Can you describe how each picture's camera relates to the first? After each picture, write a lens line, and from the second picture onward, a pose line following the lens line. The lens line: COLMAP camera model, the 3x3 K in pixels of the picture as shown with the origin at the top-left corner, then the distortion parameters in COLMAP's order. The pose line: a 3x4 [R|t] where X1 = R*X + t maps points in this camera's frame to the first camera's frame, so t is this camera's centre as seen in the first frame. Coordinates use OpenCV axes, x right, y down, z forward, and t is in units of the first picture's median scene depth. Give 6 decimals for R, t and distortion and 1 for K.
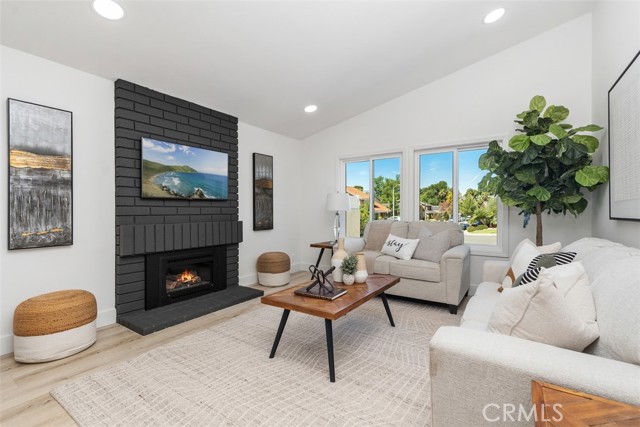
lens RADIAL K [[289.9, 0, 320.0], [0, 289.9, 213.5], [0, 0, 1]] dist [0.004206, -0.000045]
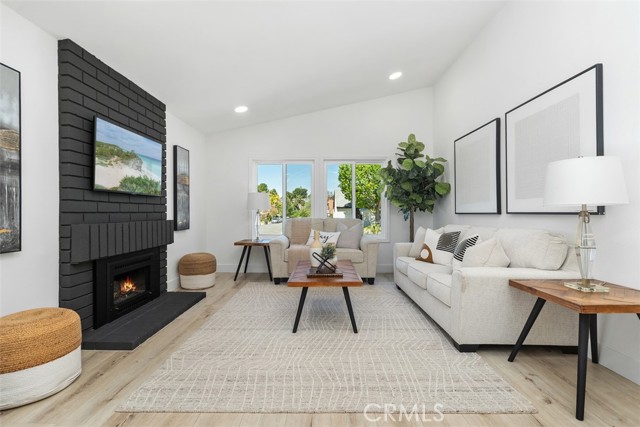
lens RADIAL K [[300.9, 0, 318.7], [0, 300.9, 215.7], [0, 0, 1]] dist [-0.007871, 0.000067]
pose [[0.835946, -0.006057, 0.548778, -0.544574], [0.005638, 0.999981, 0.002449, 0.017439], [-0.548782, 0.001046, 0.835965, -0.047563]]
